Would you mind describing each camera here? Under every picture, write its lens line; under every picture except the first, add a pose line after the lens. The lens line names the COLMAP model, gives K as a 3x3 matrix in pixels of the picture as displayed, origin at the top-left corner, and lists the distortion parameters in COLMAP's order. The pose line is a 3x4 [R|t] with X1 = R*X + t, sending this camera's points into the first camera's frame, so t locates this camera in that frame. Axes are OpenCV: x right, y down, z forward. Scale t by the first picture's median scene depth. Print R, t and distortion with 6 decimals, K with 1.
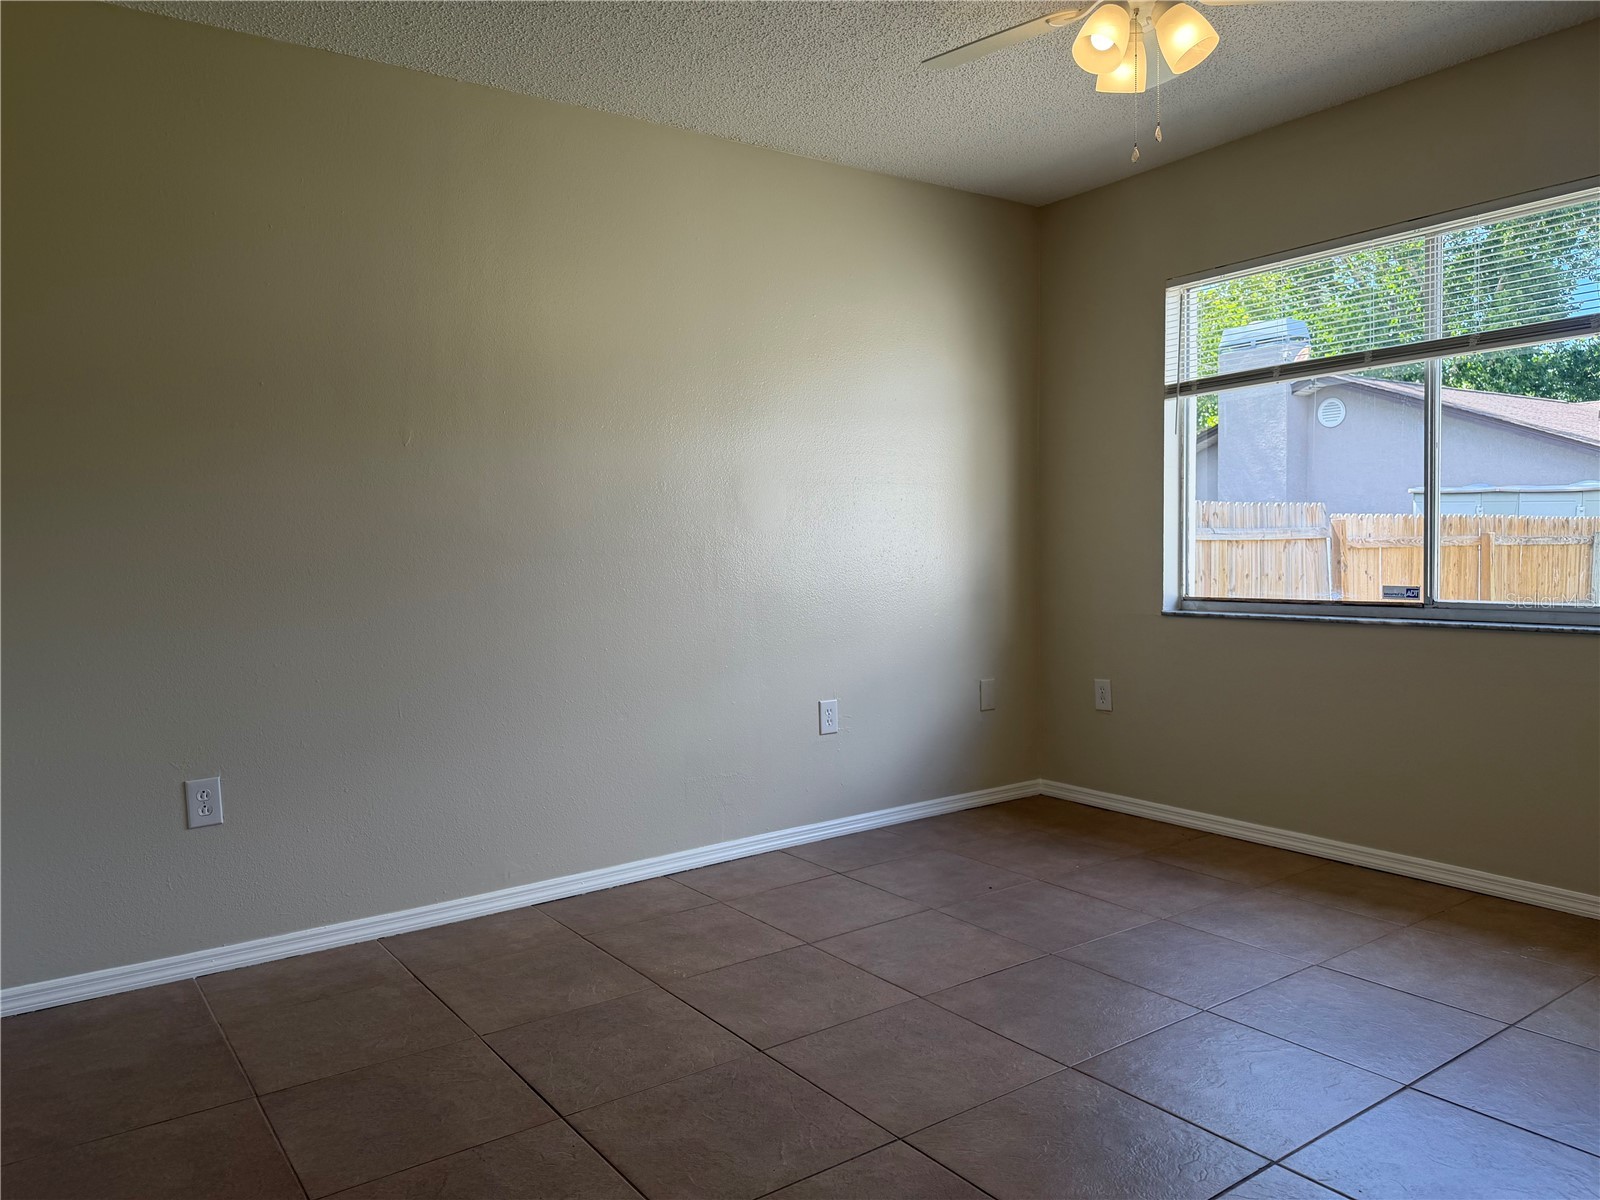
lens RADIAL K [[1118.6, 0, 801.0], [0, 1118.6, 603.2], [0, 0, 1]] dist [0.062529, -0.080710]
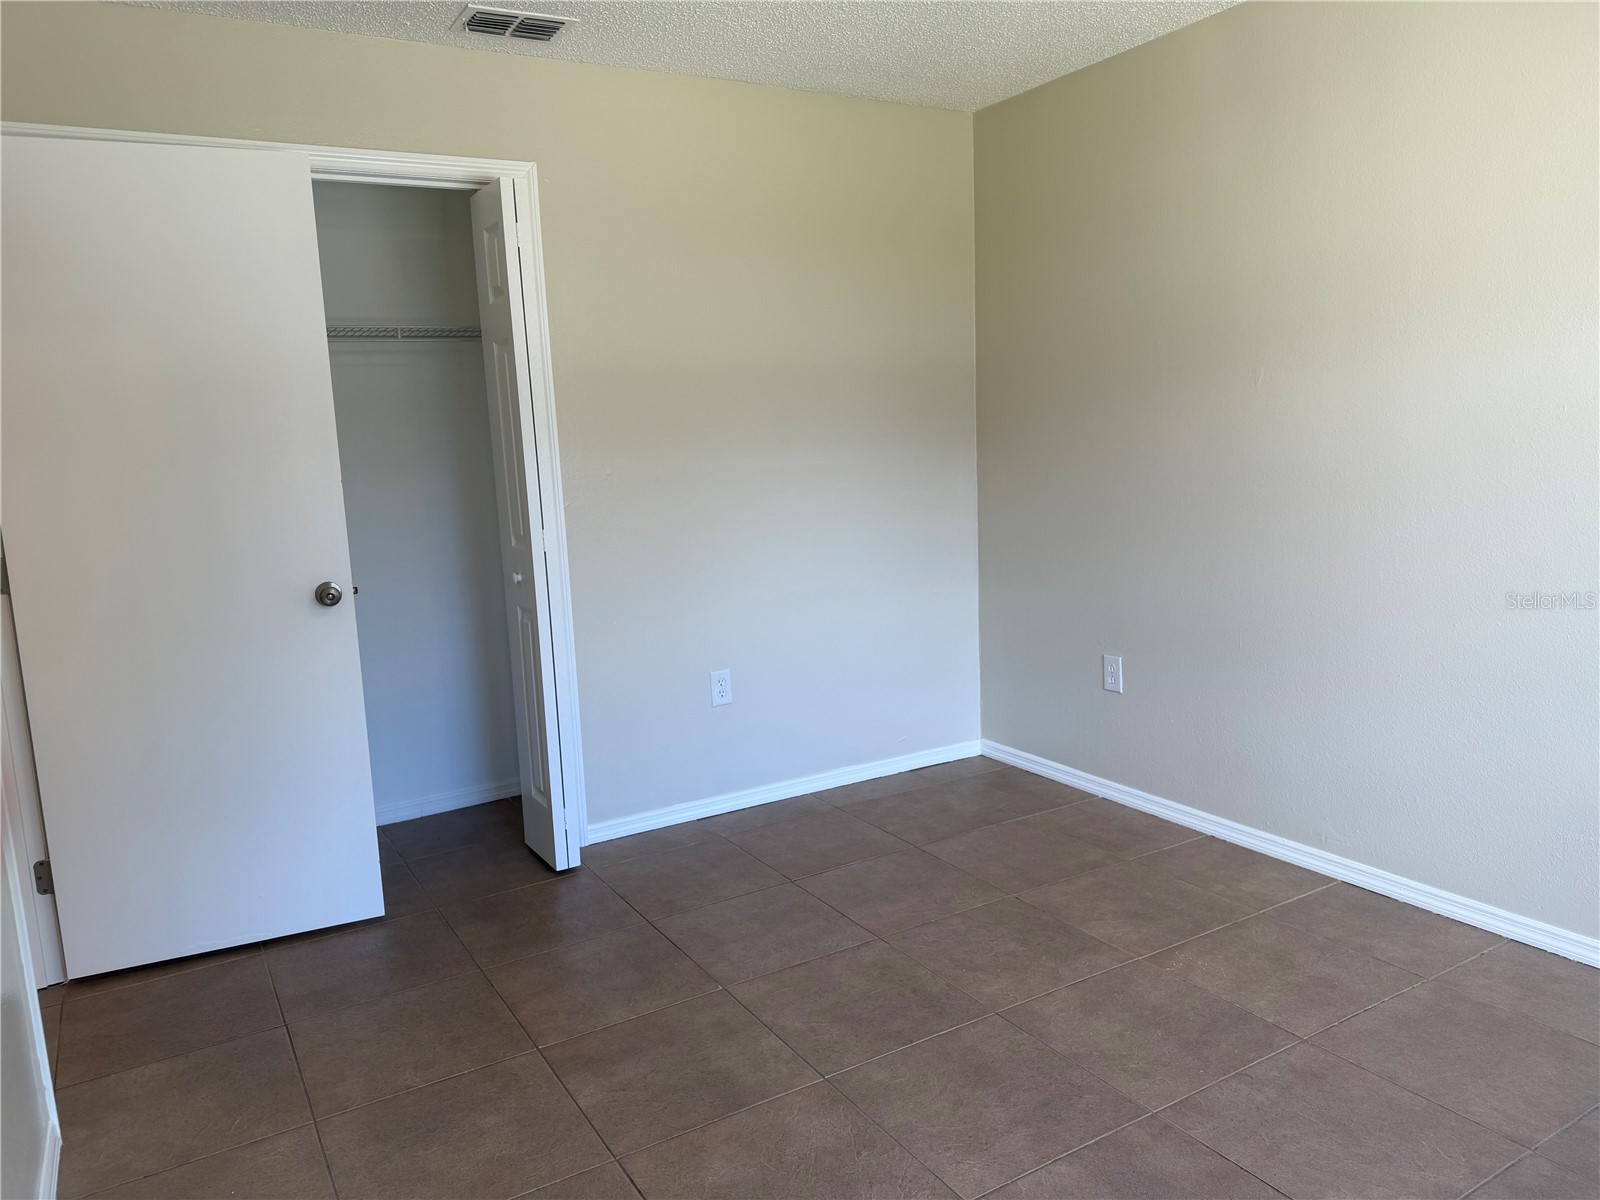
lens RADIAL K [[1118.6, 0, 802.1], [0, 1118.6, 599.9], [0, 0, 1]] dist [0.062529, -0.080710]
pose [[-0.074721, 0.175609, -0.981620, 0.789116], [-0.008525, 0.984224, 0.176723, -0.141542], [0.997168, 0.021573, -0.072045, 0.736167]]
